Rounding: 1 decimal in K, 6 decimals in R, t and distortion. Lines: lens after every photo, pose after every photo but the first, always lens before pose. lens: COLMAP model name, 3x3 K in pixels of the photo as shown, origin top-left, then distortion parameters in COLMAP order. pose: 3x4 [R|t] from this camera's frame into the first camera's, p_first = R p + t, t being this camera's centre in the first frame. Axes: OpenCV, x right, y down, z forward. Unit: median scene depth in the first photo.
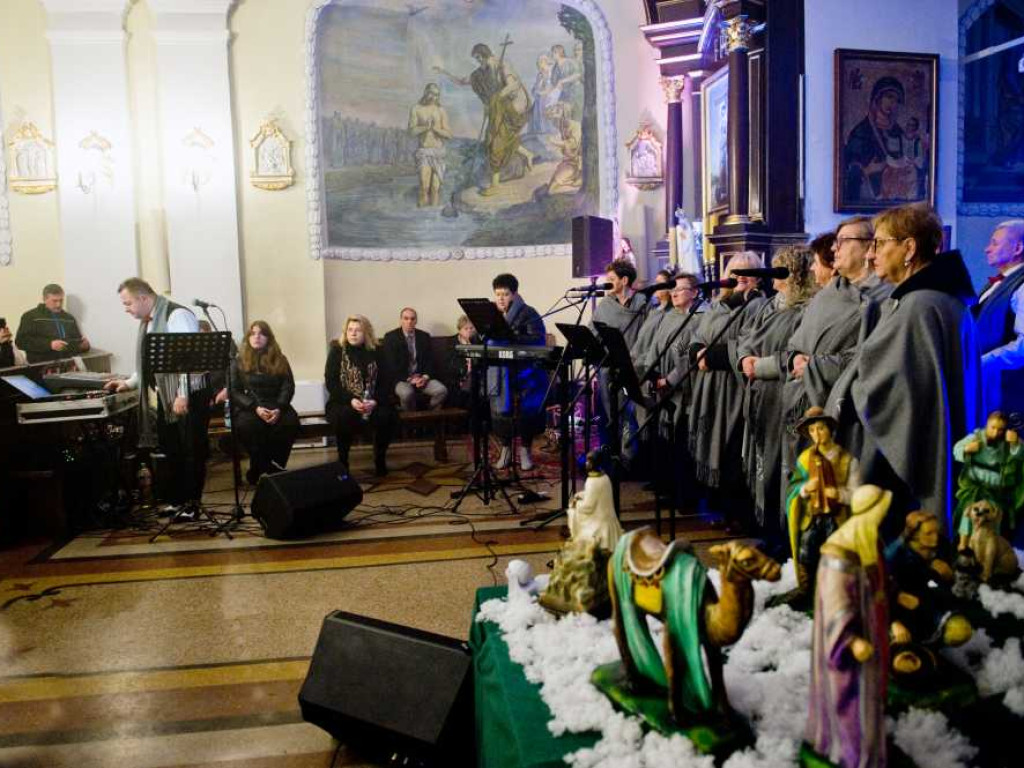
lens RADIAL K [[831.4, 0, 549.7], [0, 831.4, 386.5], [0, 0, 1]] dist [-0.043486, -0.005733]
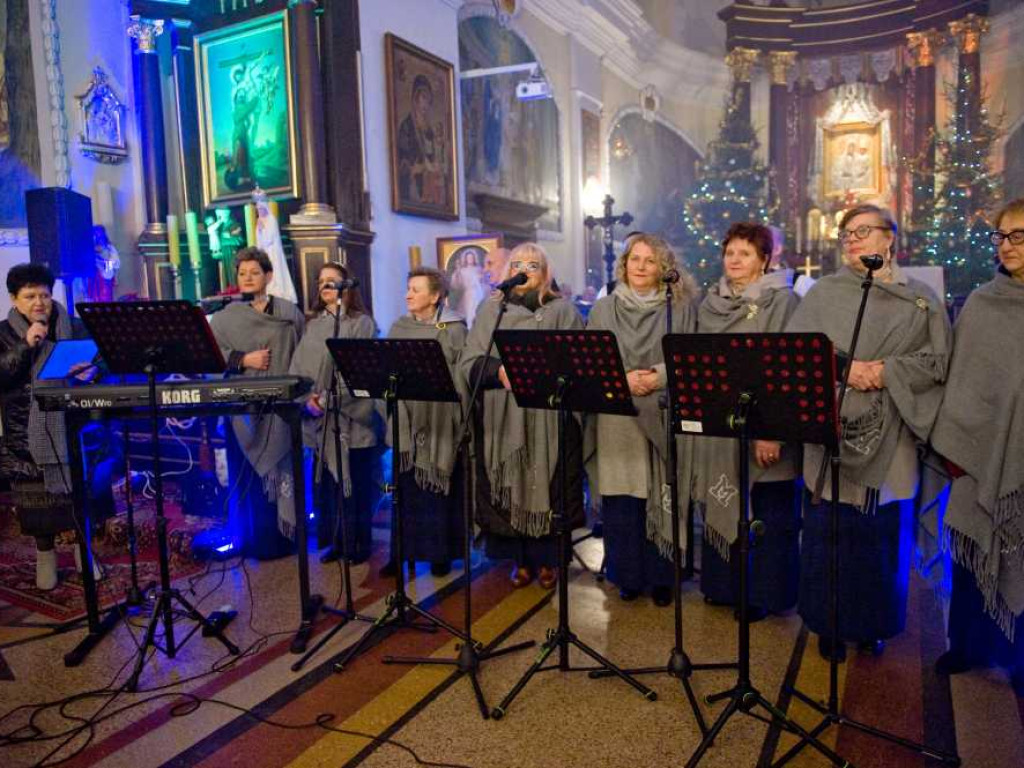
lens RADIAL K [[768.6, 0, 522.3], [0, 768.6, 389.2], [0, 0, 1]] dist [-0.046085, -0.003625]
pose [[0.612018, -0.086382, 0.786112, -0.318646], [0.091449, 0.995079, 0.038148, -0.040848], [-0.785539, 0.048542, 0.616906, 0.459811]]
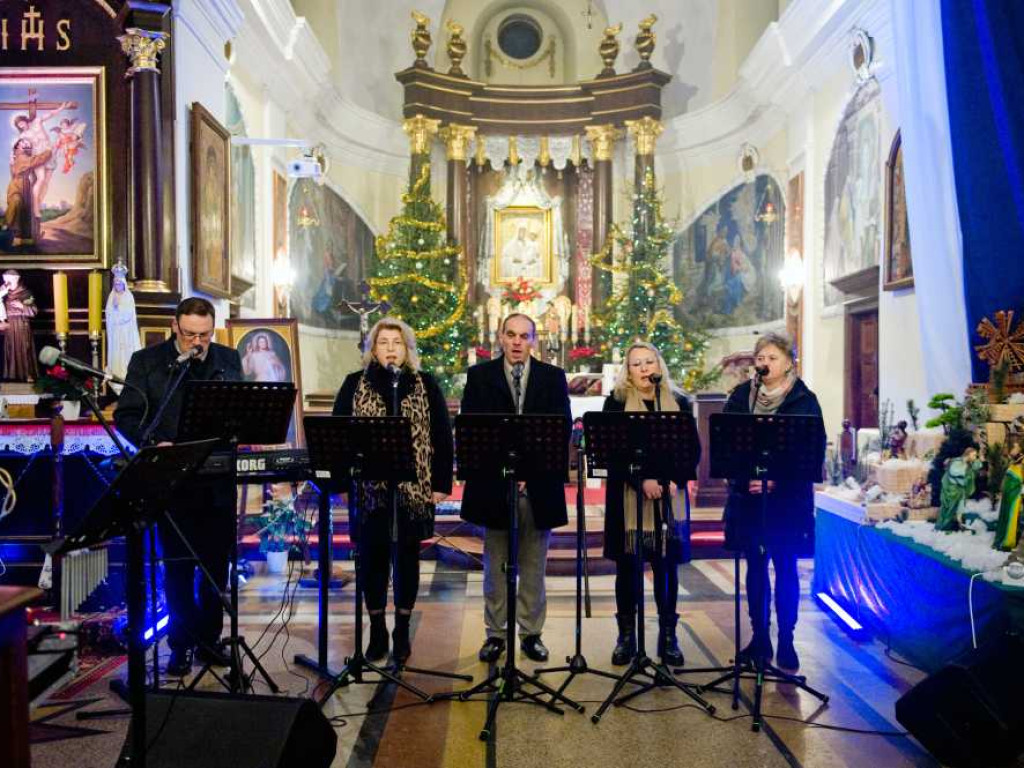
lens RADIAL K [[1063.7, 0, 510.2], [0, 1063.7, 402.2], [0, 0, 1]] dist [0.000251, 0.008845]
pose [[0.185041, 0.007245, 0.982704, -0.836006], [0.091278, 0.995523, -0.024527, -0.047063], [-0.978483, 0.094238, 0.183551, 0.608143]]
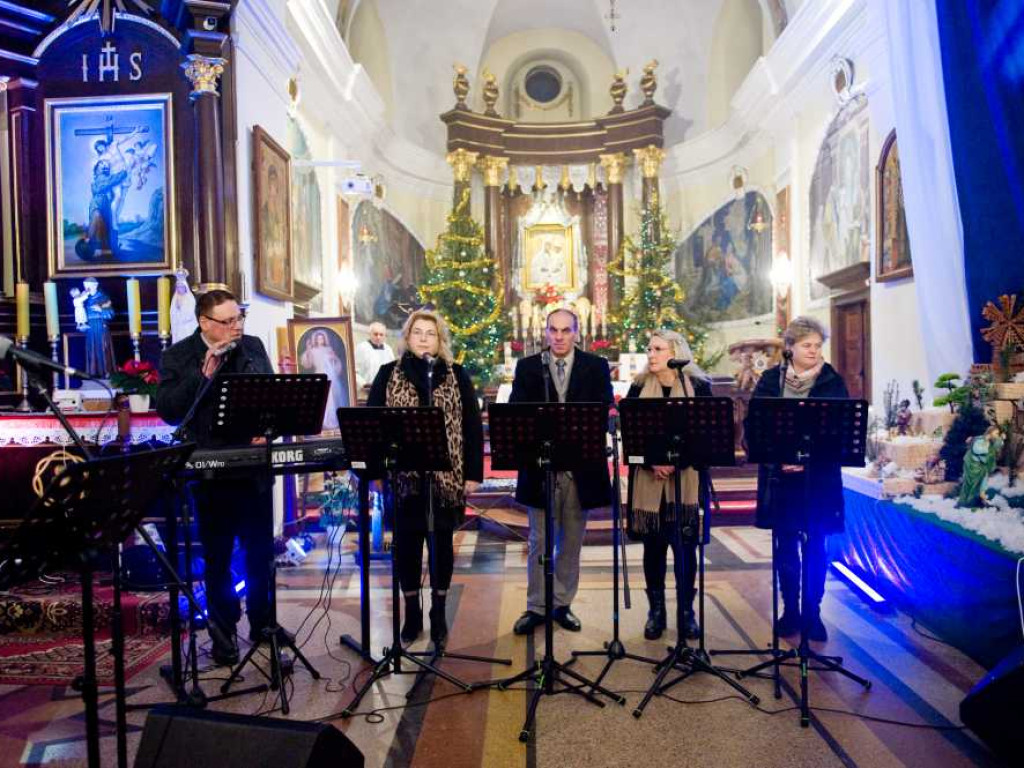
lens RADIAL K [[837.2, 0, 510.5], [0, 837.2, 395.4], [0, 0, 1]] dist [-0.033169, -0.005776]
pose [[0.218990, -0.005801, 0.975710, -0.659931], [0.107479, 0.994041, -0.018213, -0.054099], [-0.969789, 0.108857, 0.218309, 0.644517]]
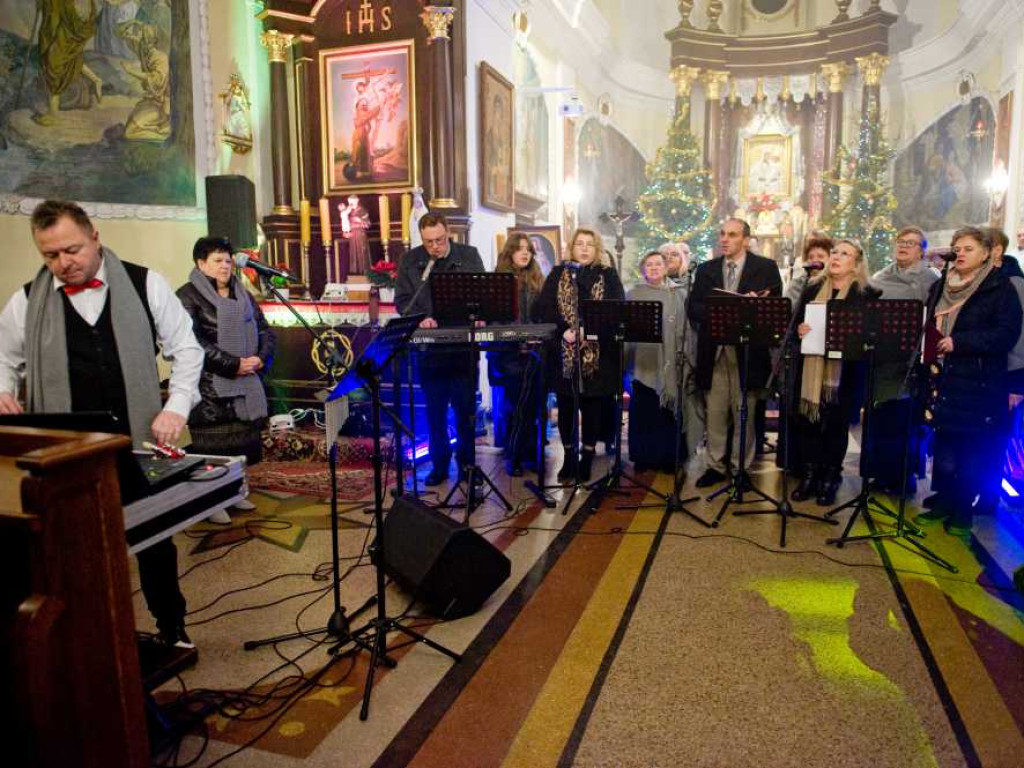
lens RADIAL K [[768.6, 0, 522.3], [0, 768.6, 389.2], [0, 0, 1]] dist [-0.046085, -0.003625]
pose [[0.478843, -0.102077, 0.871946, -0.723011], [0.076237, 0.994300, 0.074534, -0.039290], [-0.874584, 0.030785, 0.483896, 0.551374]]
